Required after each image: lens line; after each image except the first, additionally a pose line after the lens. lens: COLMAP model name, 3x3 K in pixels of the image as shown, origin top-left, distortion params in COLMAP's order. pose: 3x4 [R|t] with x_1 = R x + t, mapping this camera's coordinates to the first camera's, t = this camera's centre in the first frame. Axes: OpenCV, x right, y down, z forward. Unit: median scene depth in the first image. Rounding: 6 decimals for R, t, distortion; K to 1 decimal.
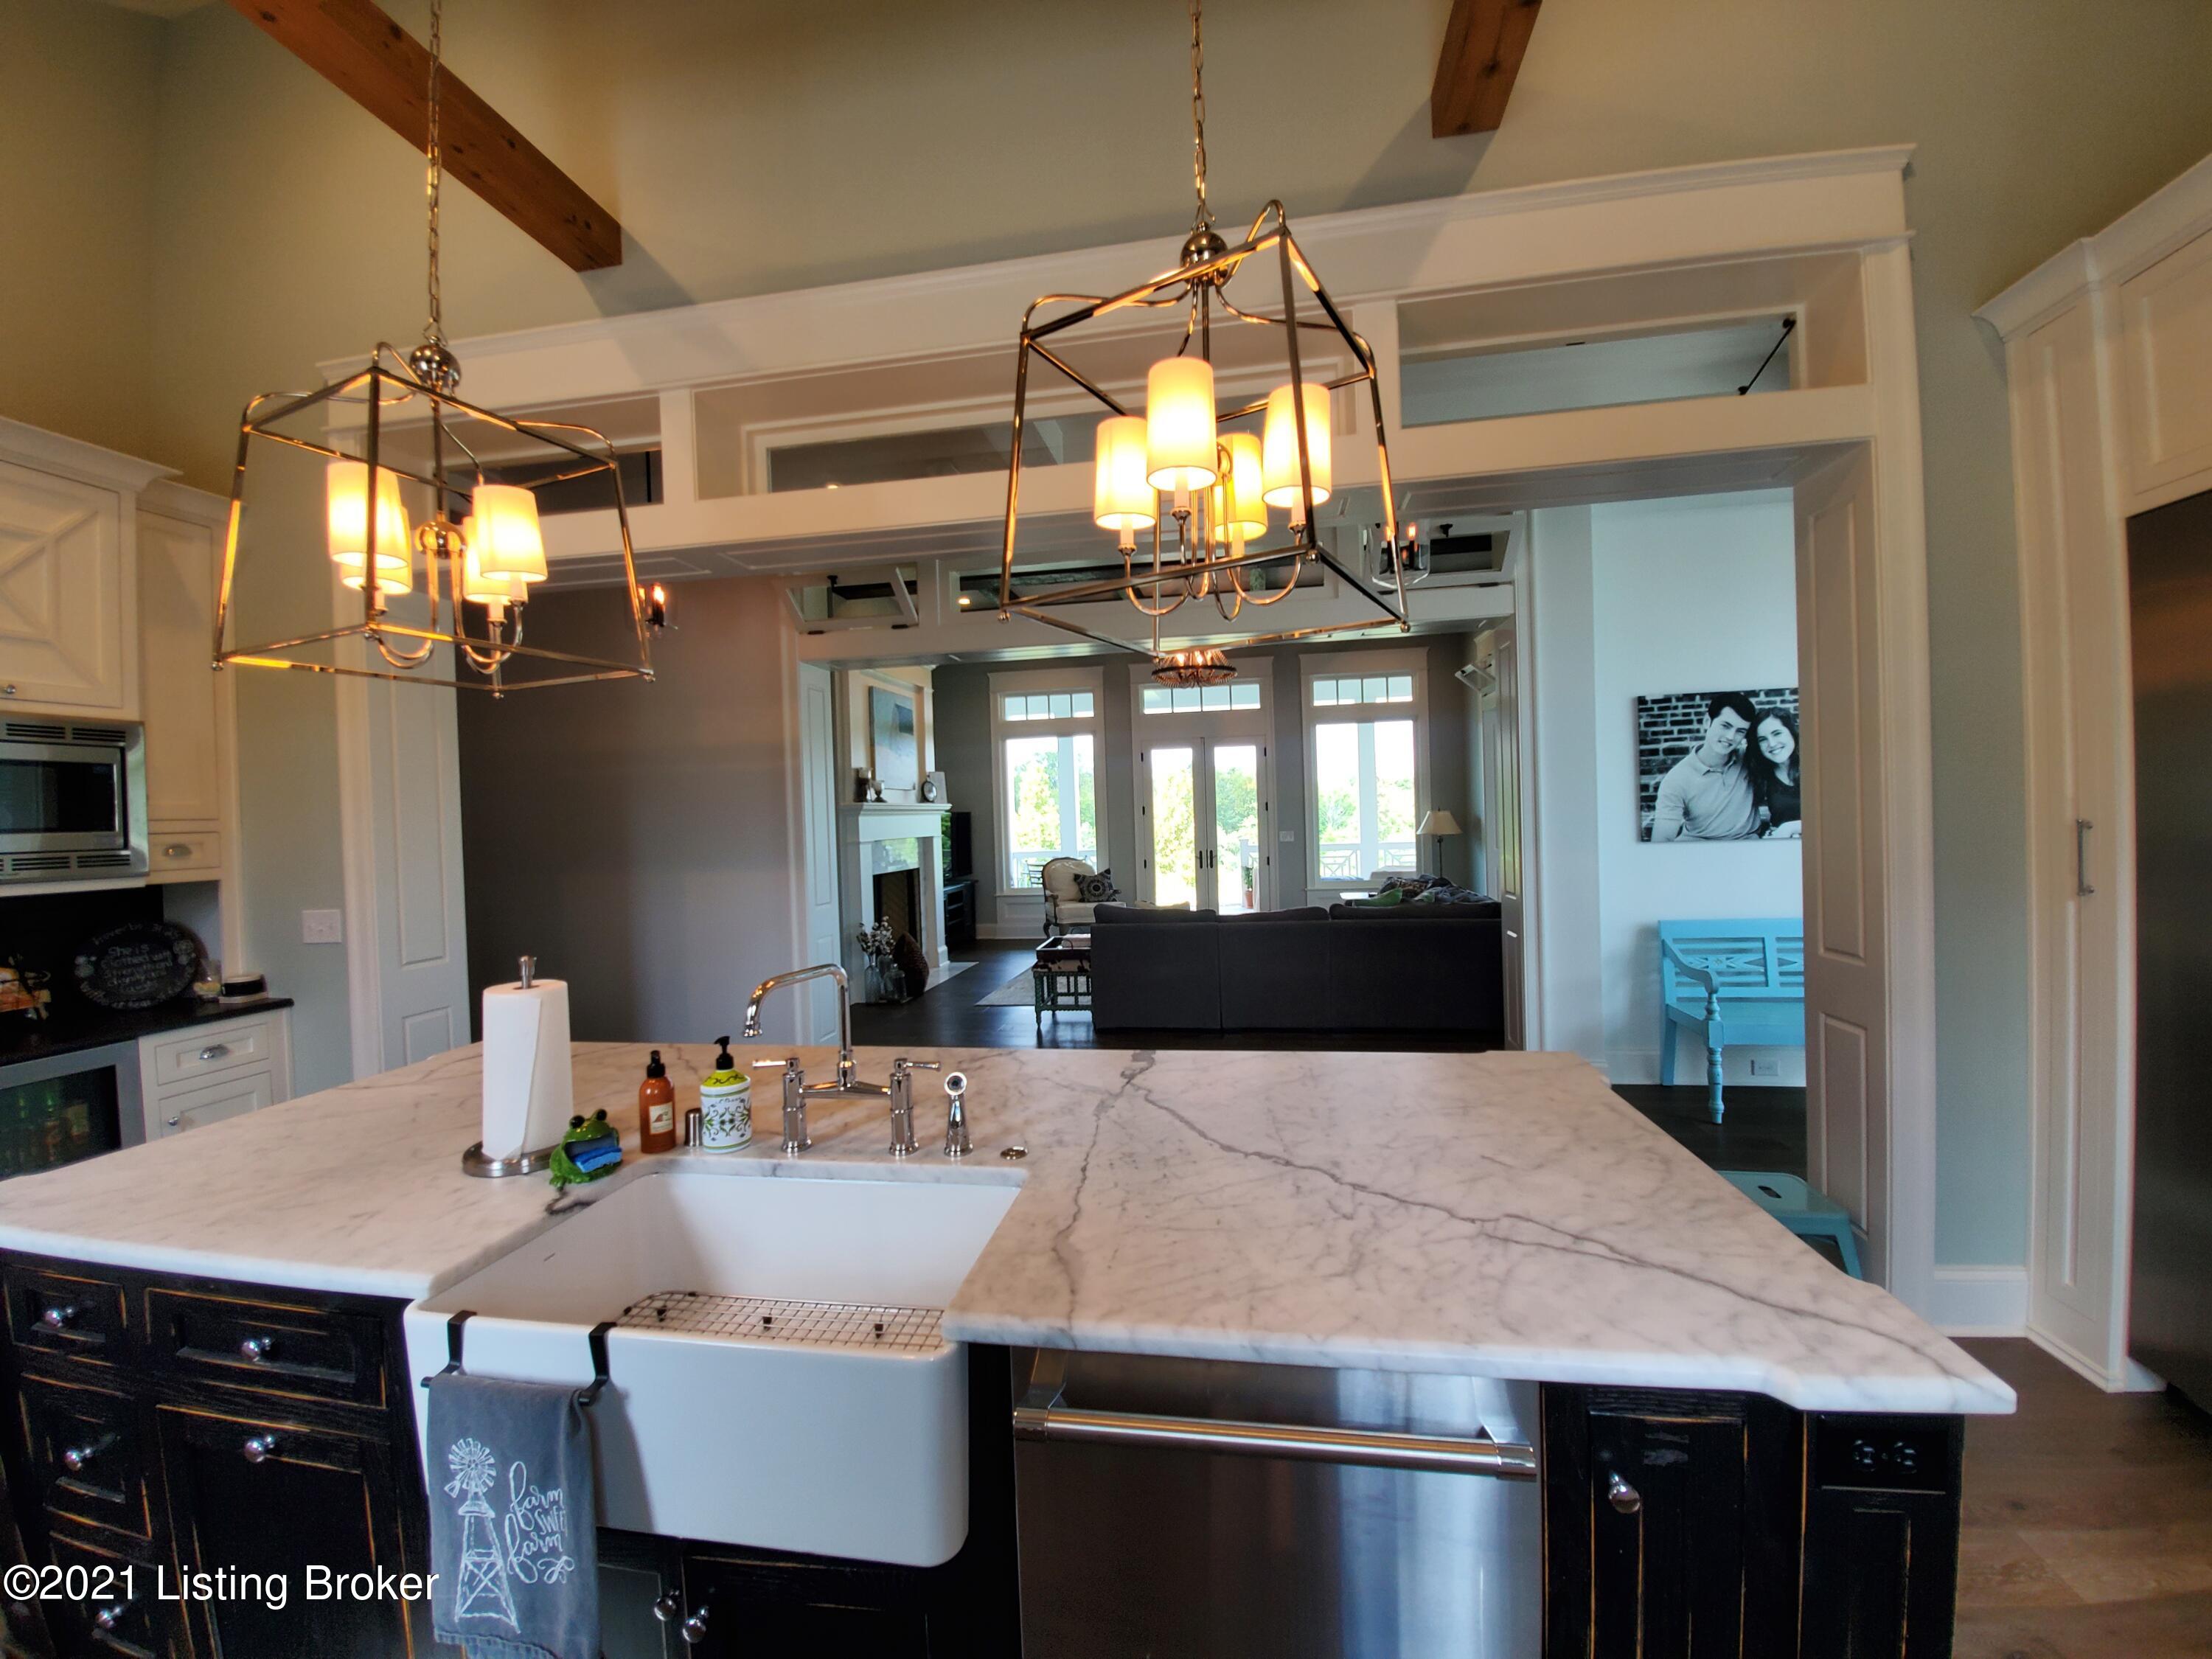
lens RADIAL K [[879.8, 0, 1108.2], [0, 879.8, 808.9], [0, 0, 1]] dist [-0.012911, -0.002409]
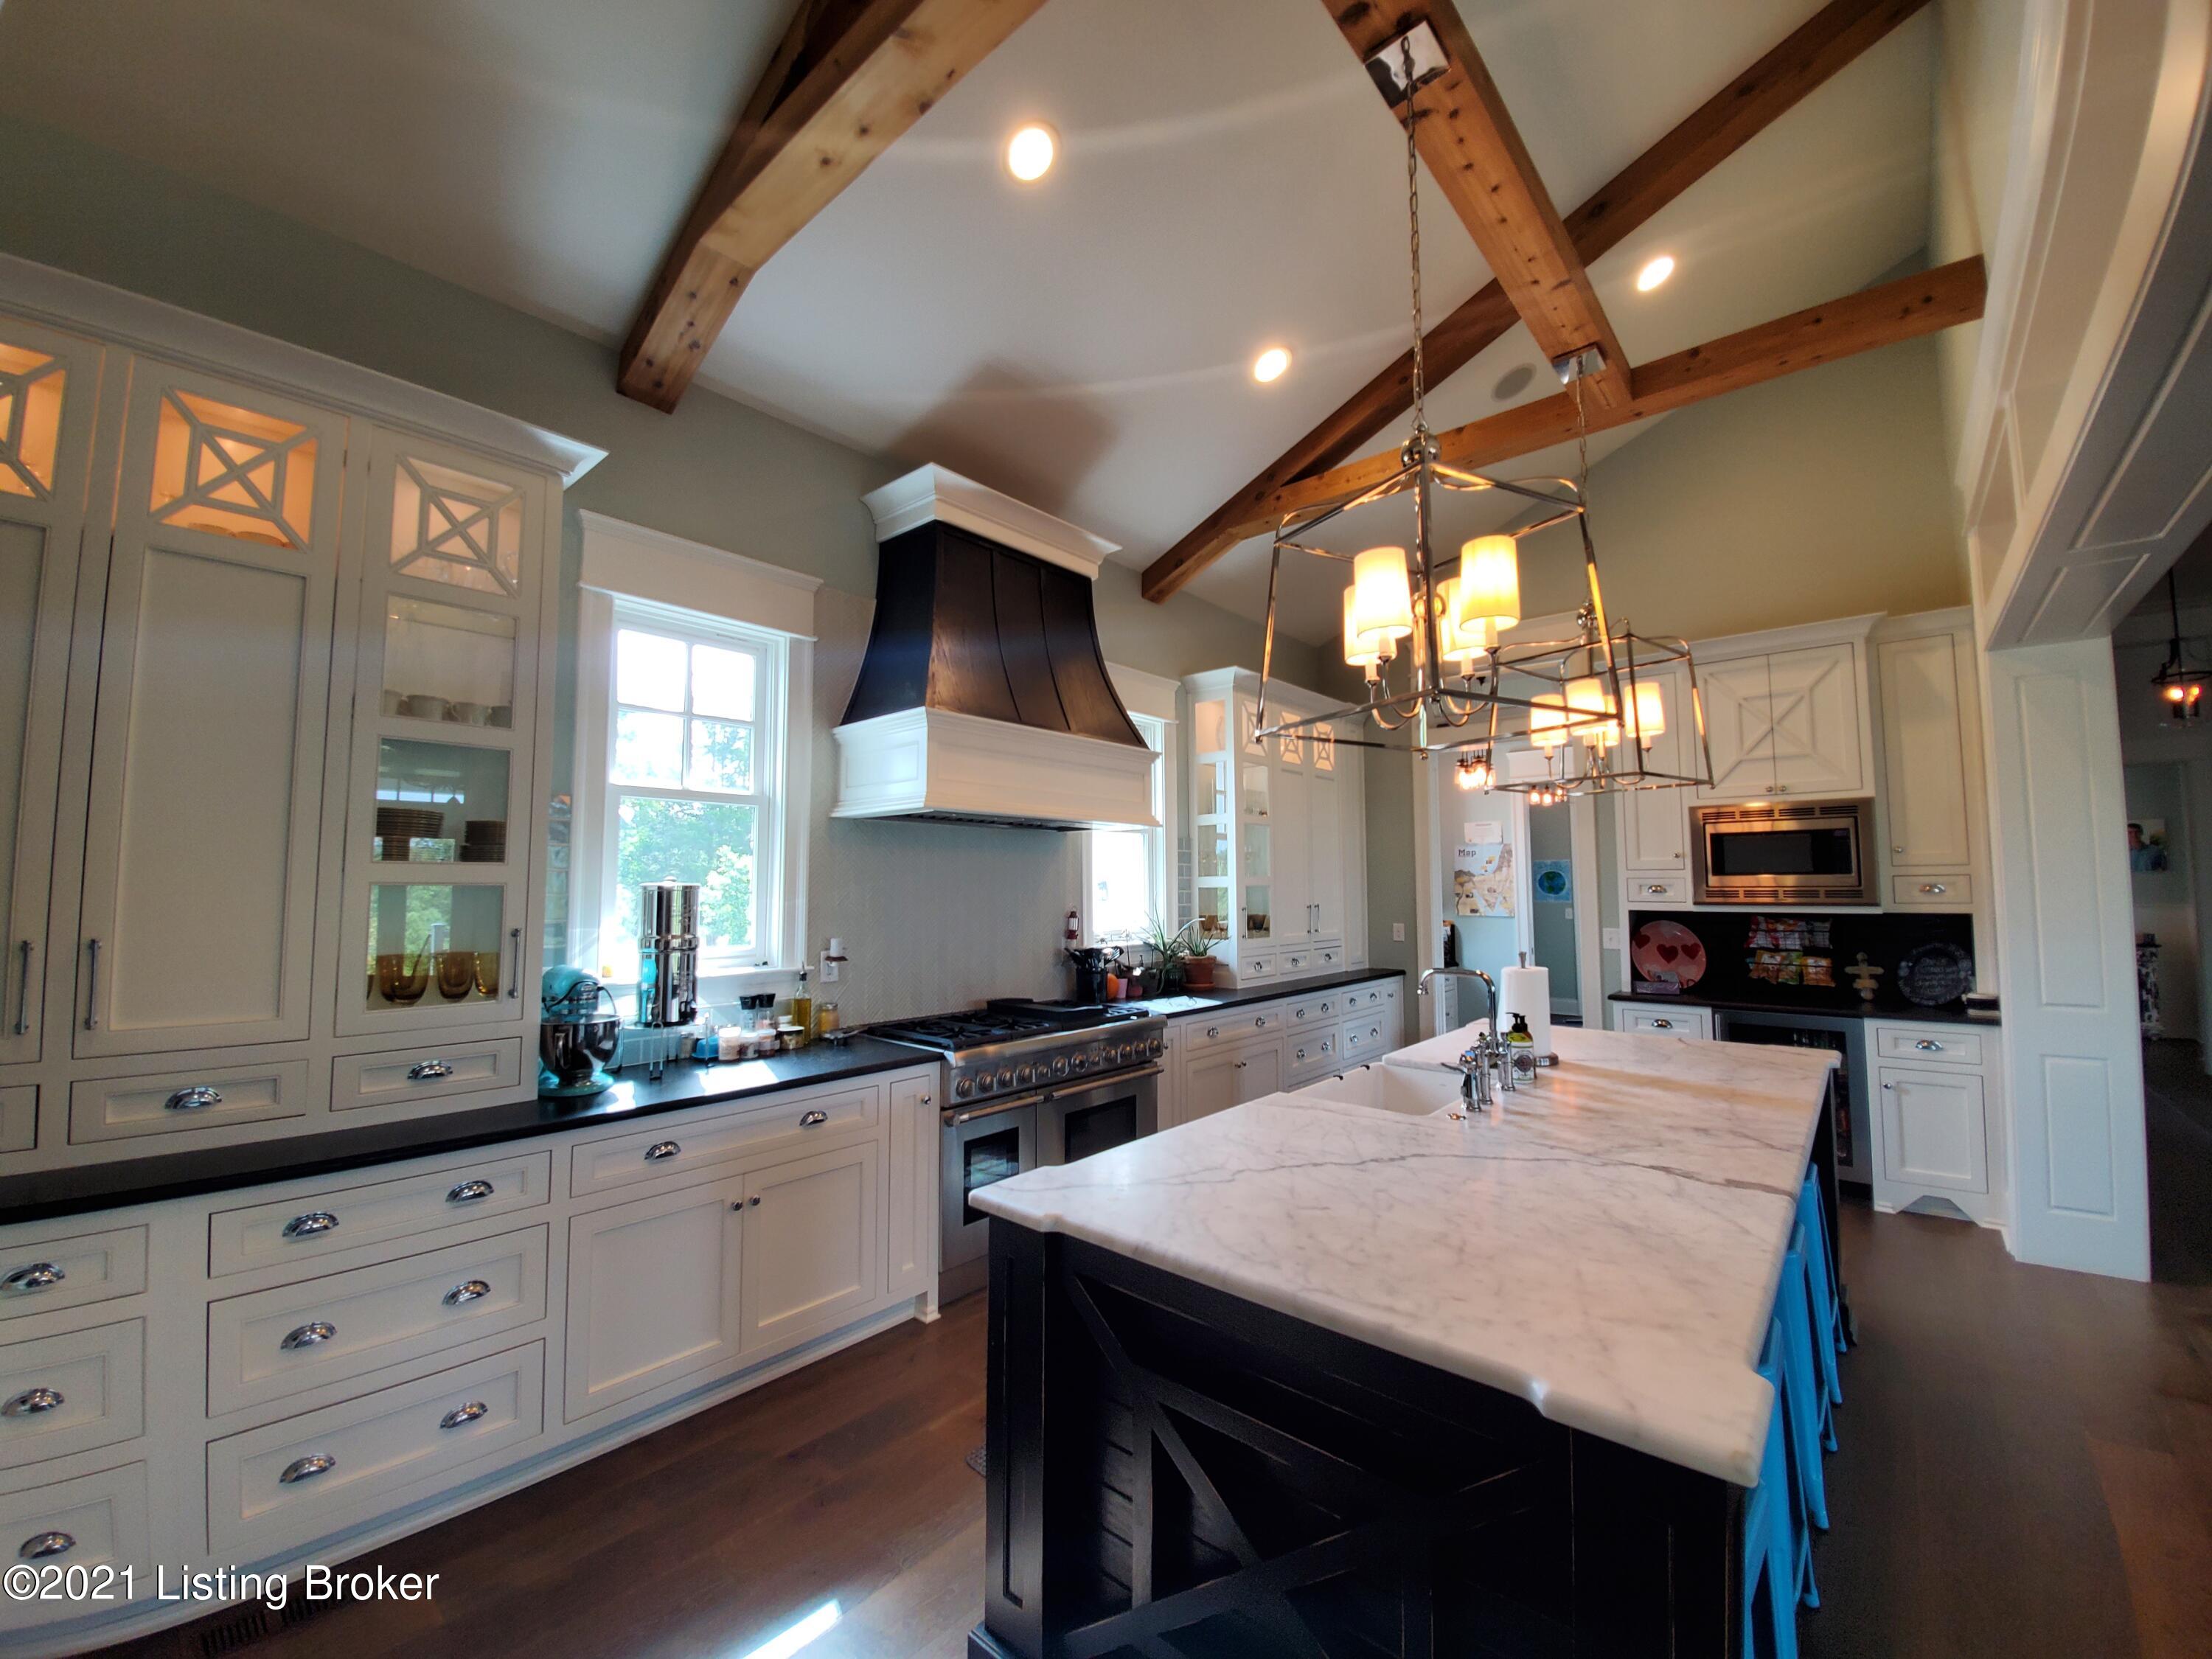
lens RADIAL K [[879.8, 0, 1102.8], [0, 879.8, 817.1], [0, 0, 1]] dist [-0.012911, -0.002409]
pose [[-0.532522, -0.033972, -0.845734, 0.868059], [0.025134, 0.998119, -0.055919, -0.022606], [0.846043, -0.051035, -0.530666, 0.778095]]
